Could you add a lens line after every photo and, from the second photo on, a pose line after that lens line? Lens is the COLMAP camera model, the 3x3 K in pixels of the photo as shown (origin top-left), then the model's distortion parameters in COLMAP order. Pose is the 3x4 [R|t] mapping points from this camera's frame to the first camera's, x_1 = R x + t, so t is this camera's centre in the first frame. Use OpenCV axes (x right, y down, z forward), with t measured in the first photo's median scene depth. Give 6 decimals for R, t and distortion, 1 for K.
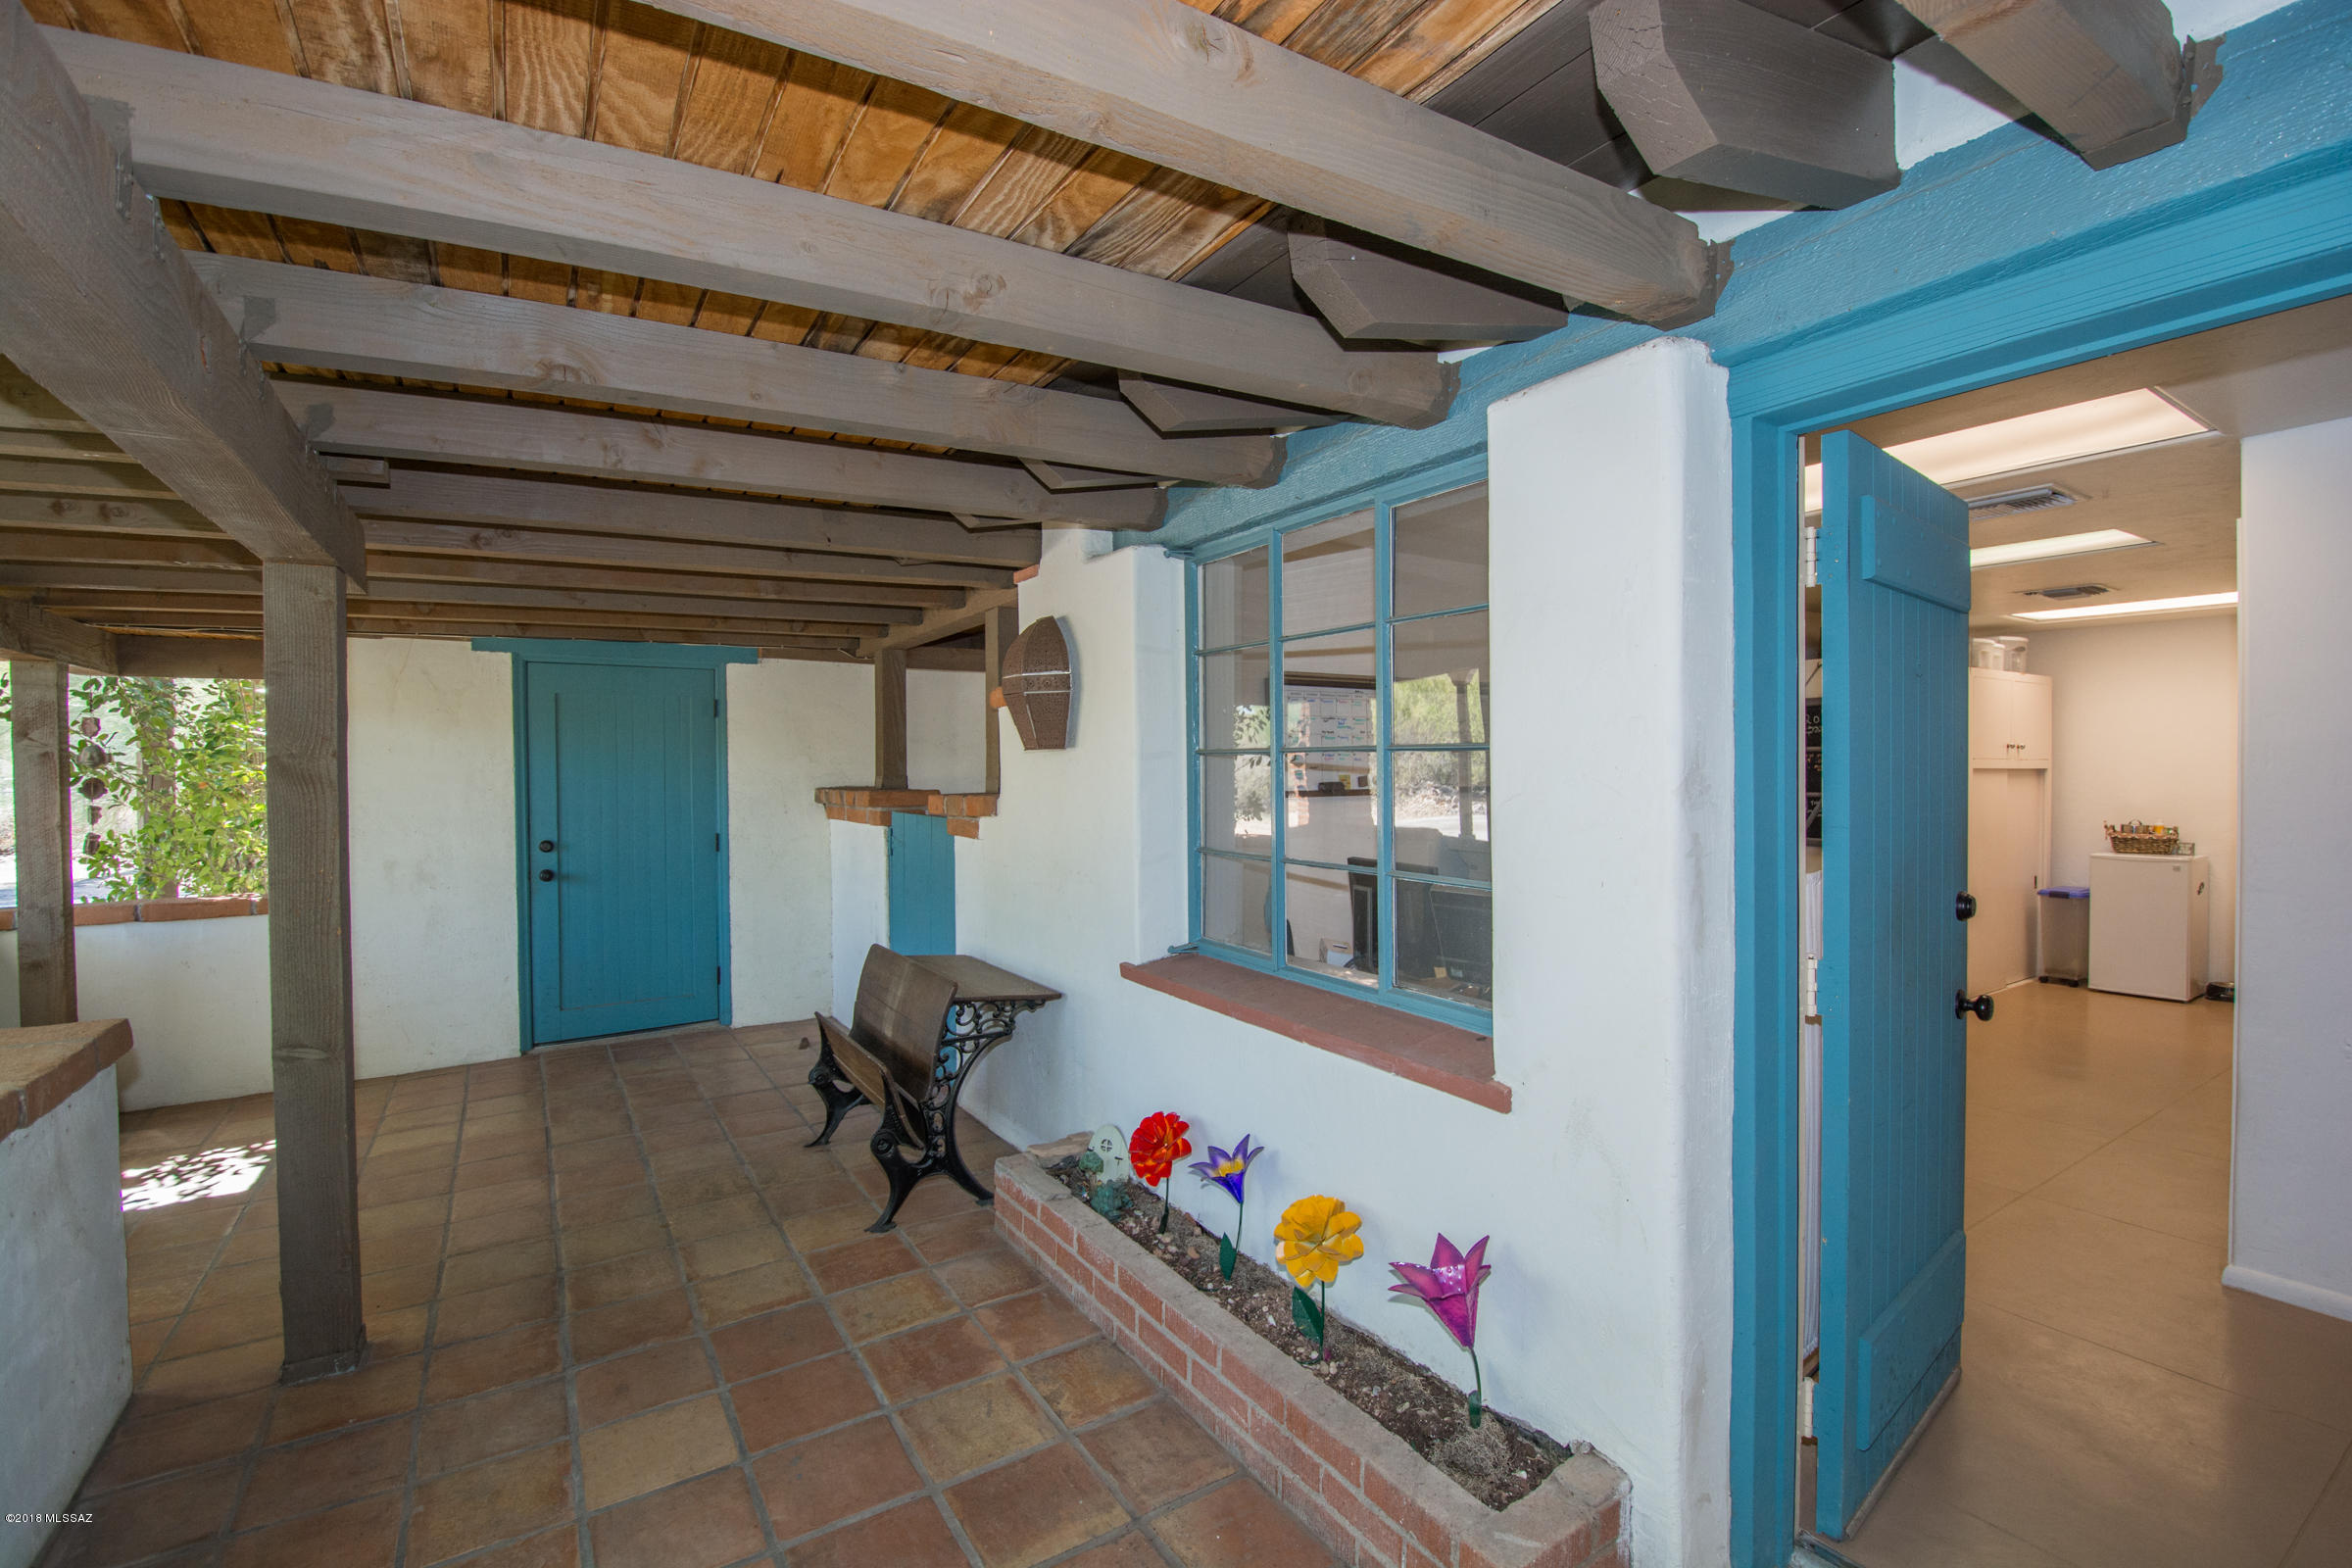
lens RADIAL K [[1037.1, 0, 1144.4], [0, 1037.1, 776.2], [0, 0, 1]] dist [0.000394, -0.024395]
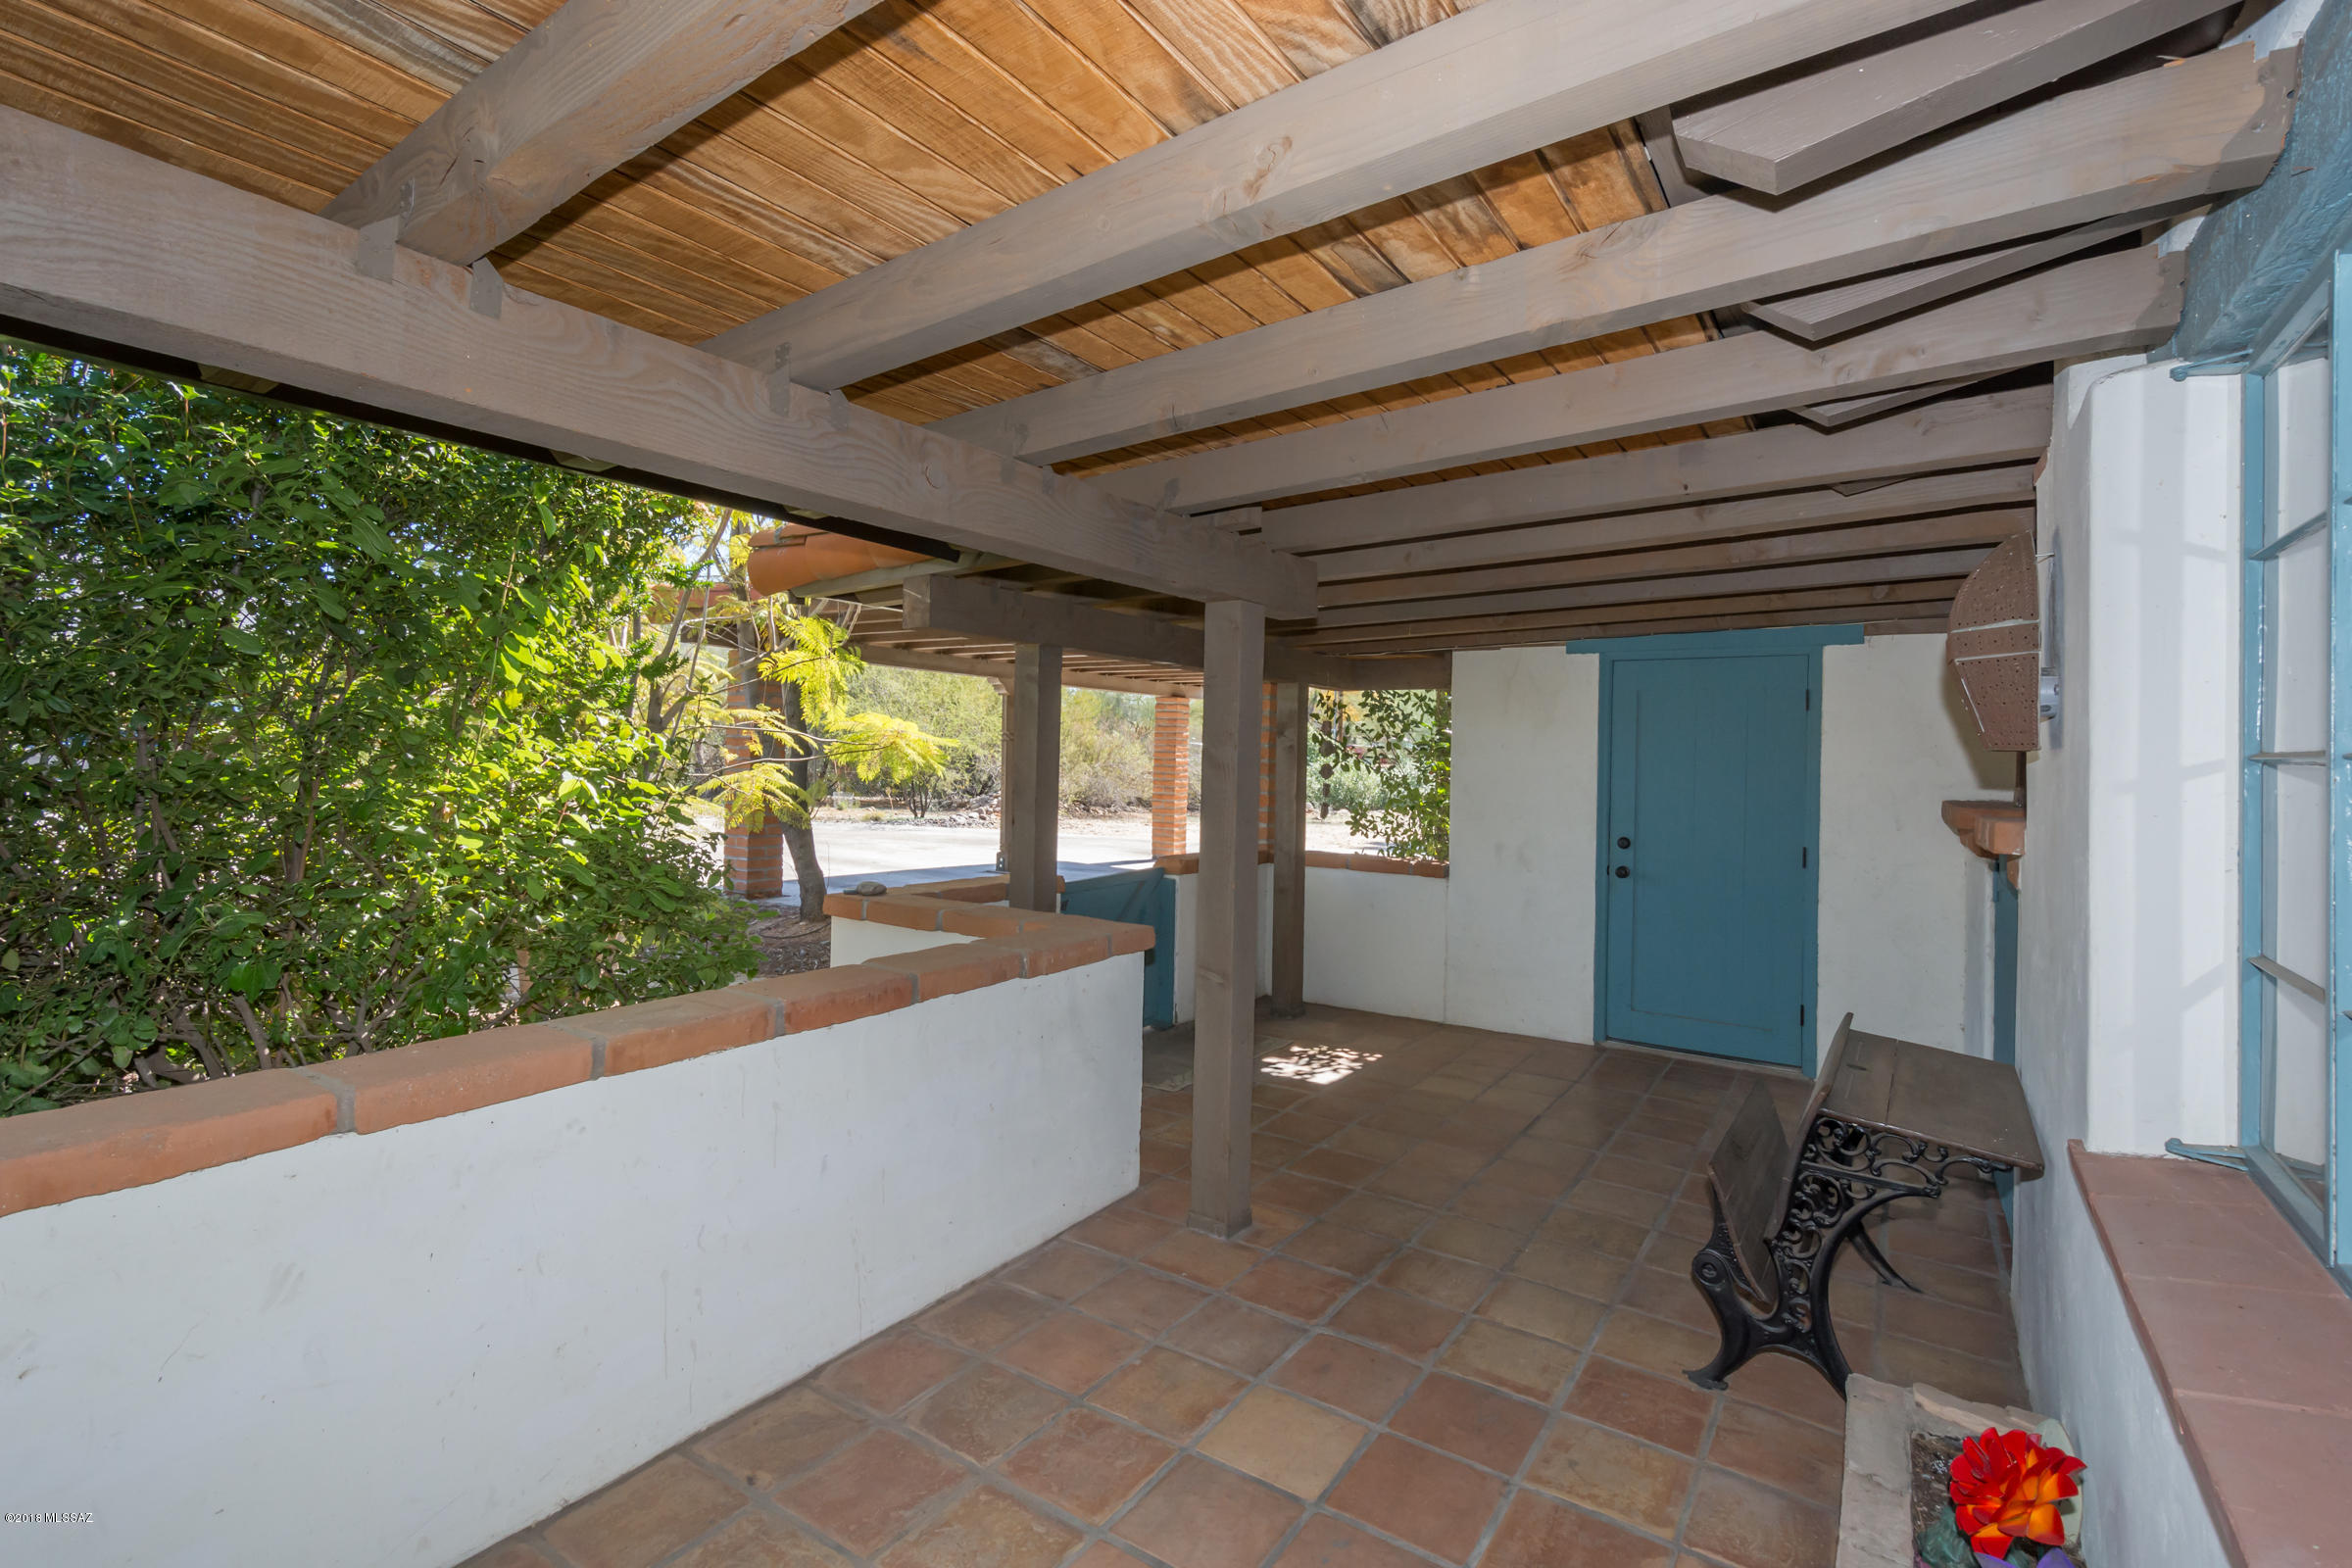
lens RADIAL K [[1034.6, 0, 1174.9], [0, 1034.6, 741.8], [0, 0, 1]] dist [-0.000036, -0.000200]
pose [[0.398014, 0.004478, -0.917369, 0.276413], [-0.034561, 0.999351, -0.010117, -0.008424], [0.916728, 0.035732, 0.397910, 0.321299]]
